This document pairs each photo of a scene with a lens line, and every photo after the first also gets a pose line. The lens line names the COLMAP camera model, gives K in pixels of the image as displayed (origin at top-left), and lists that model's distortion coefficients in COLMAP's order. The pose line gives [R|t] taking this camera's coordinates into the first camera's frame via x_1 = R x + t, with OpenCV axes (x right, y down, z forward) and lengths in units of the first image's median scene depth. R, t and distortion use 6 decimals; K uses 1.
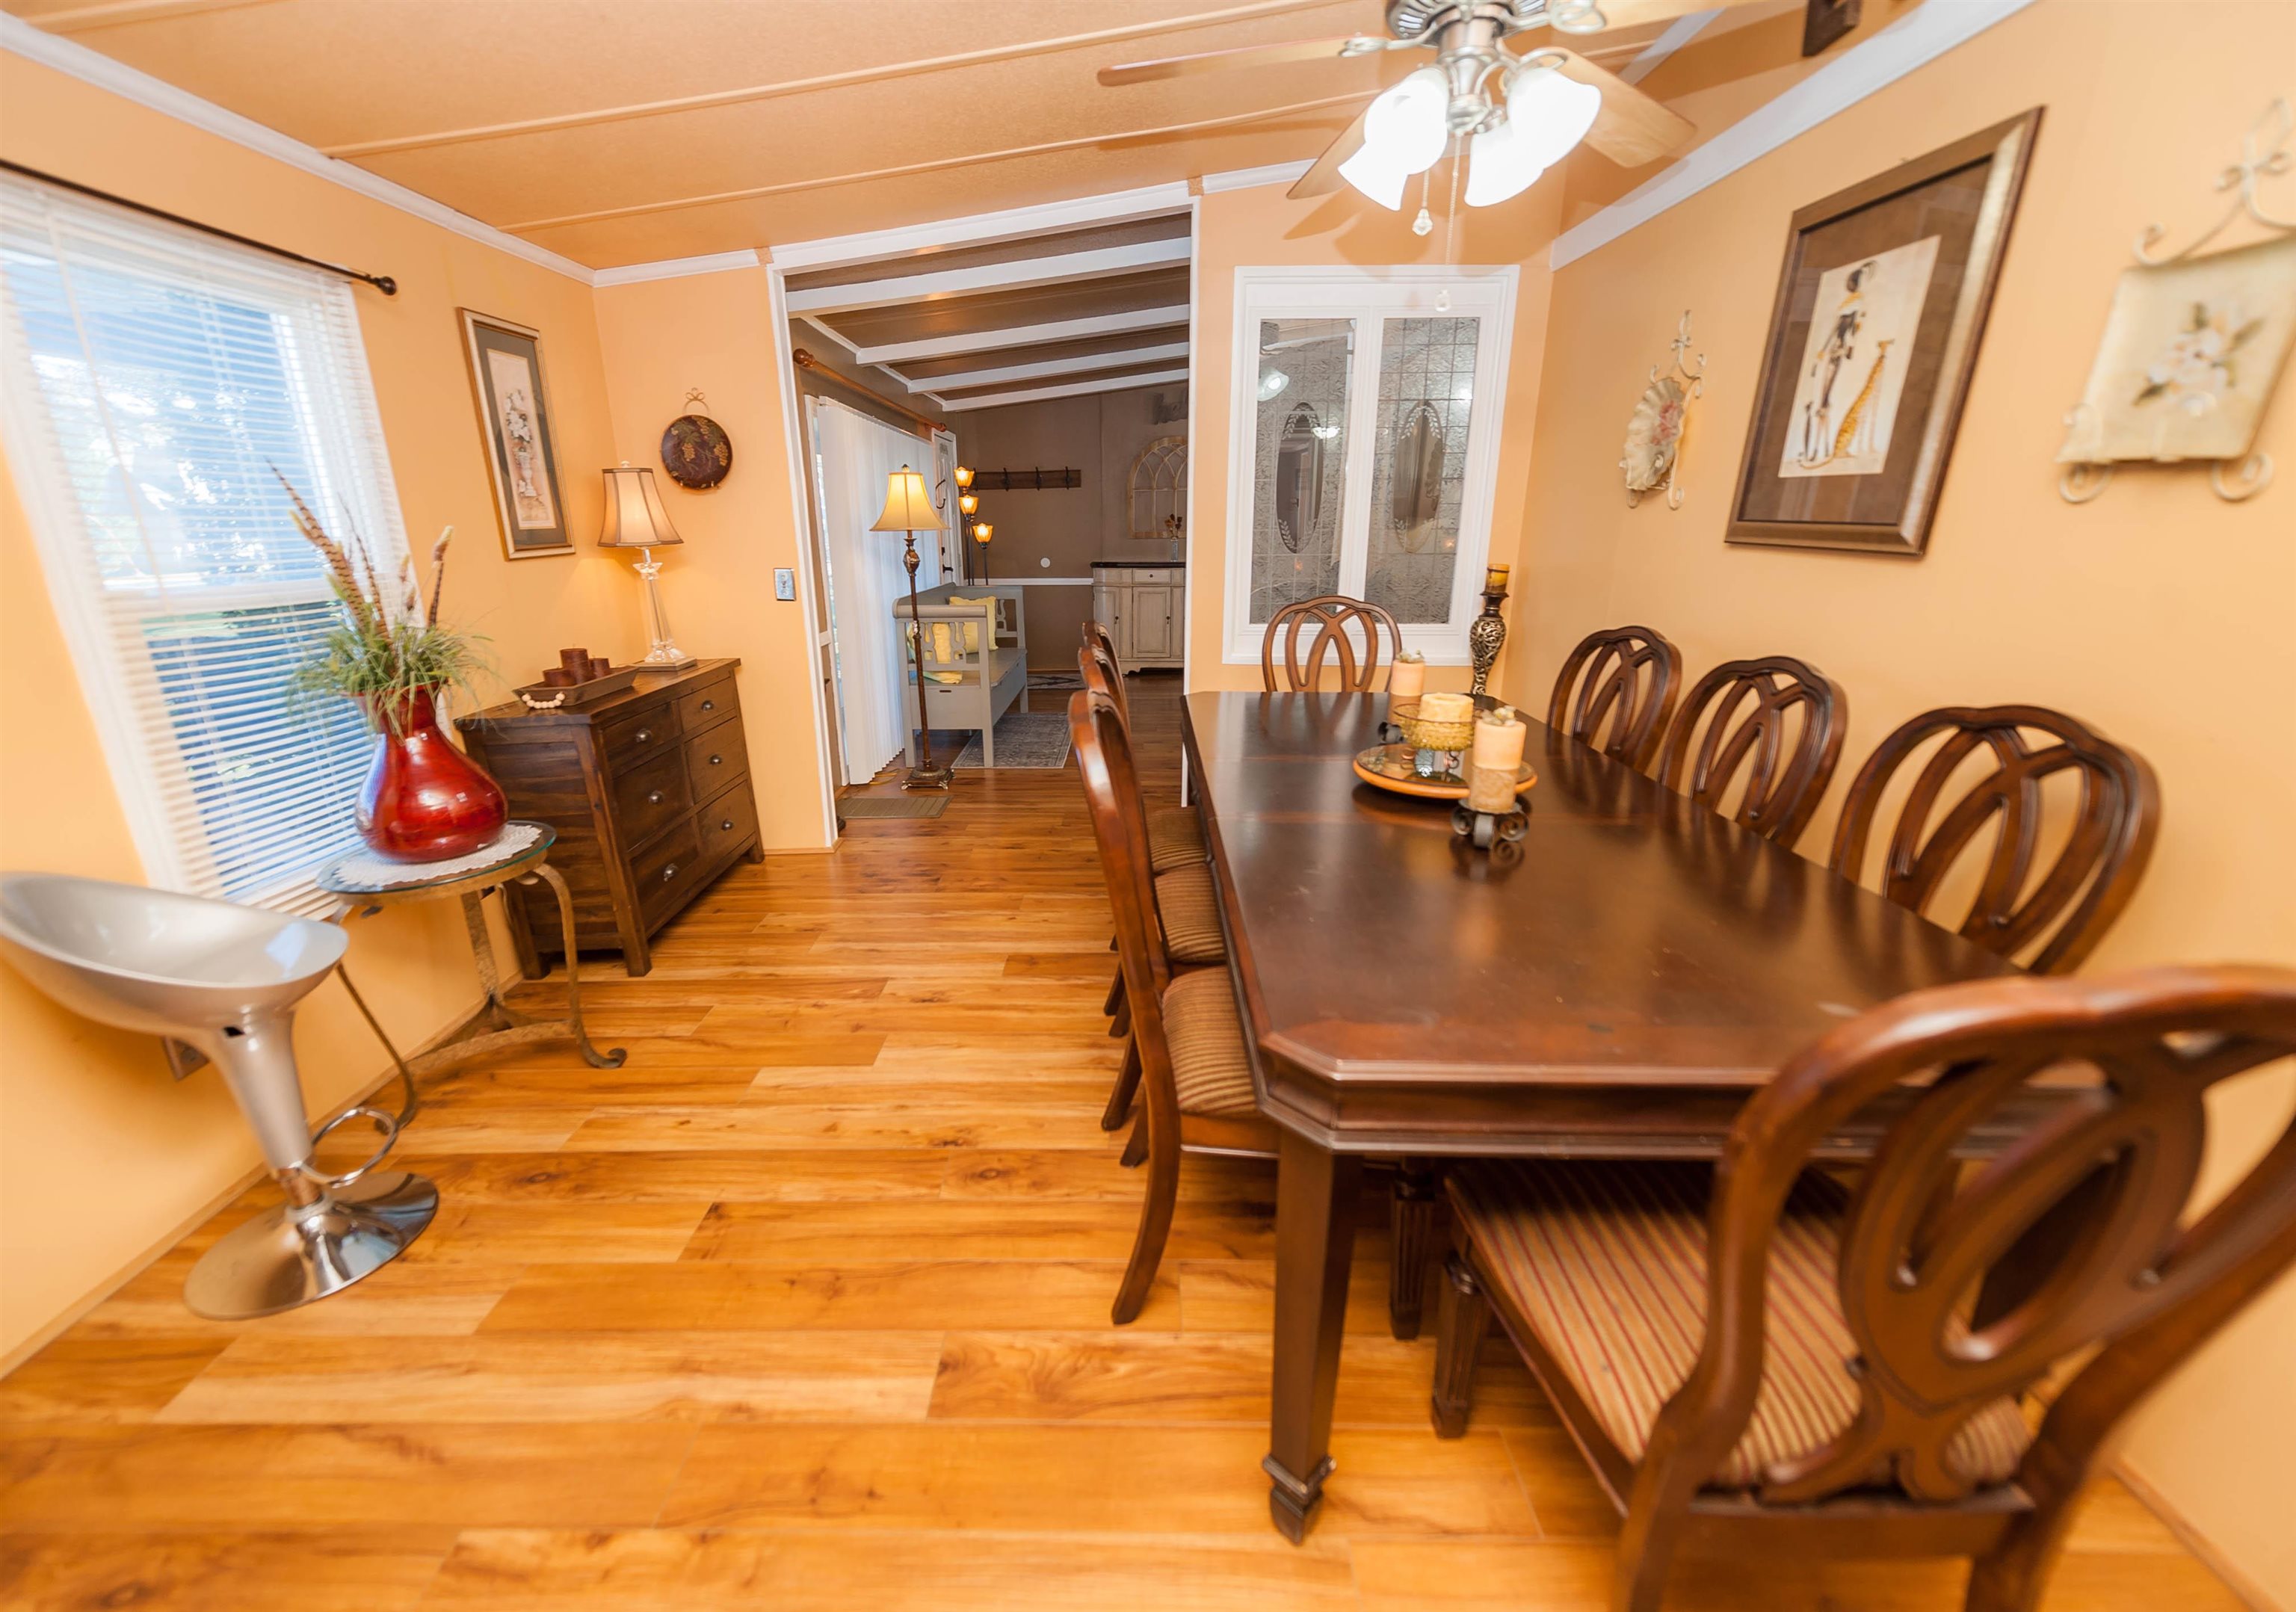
lens RADIAL K [[964.9, 0, 1120.2], [0, 964.9, 837.9], [0, 0, 1]] dist [0.000354, -0.003851]
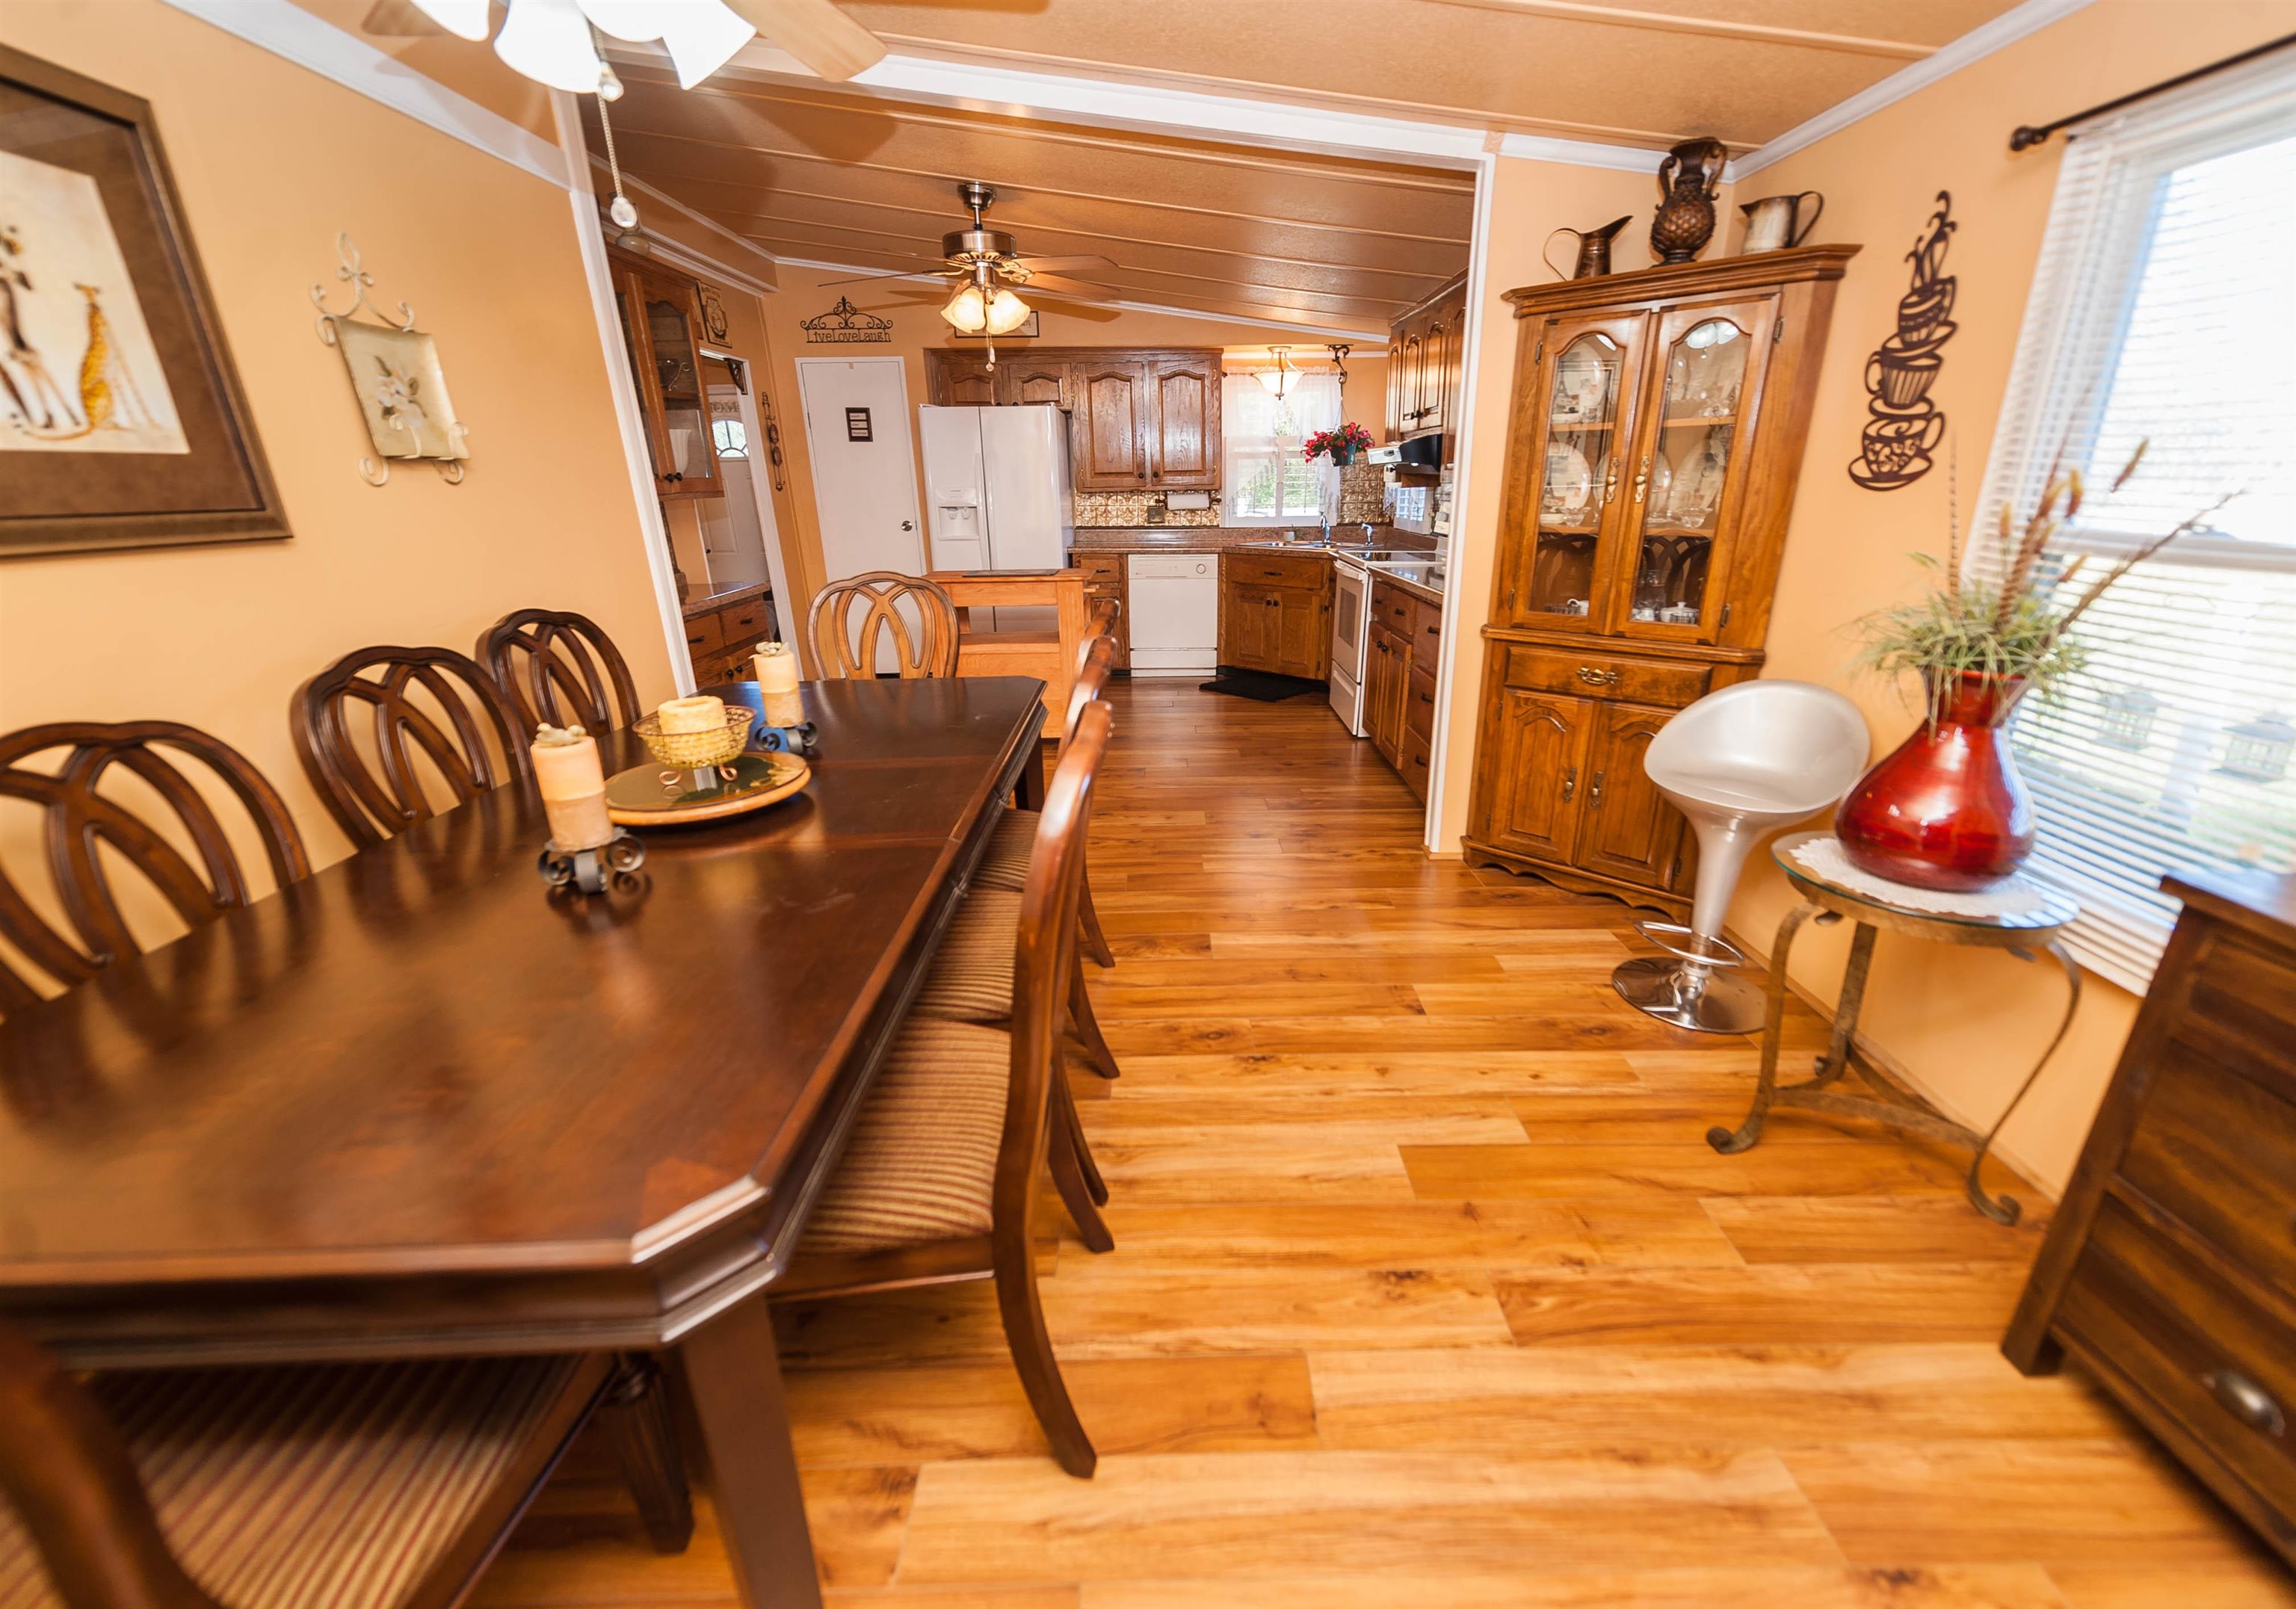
lens RADIAL K [[923.8, 0, 1165.6], [0, 923.8, 802.9], [0, 0, 1]] dist [-0.002632, -0.000723]
pose [[-0.999308, 0.031952, -0.019051, -0.064273], [0.013260, 0.784433, 0.620072, -0.587505], [0.034757, 0.619390, -0.784313, 1.738459]]
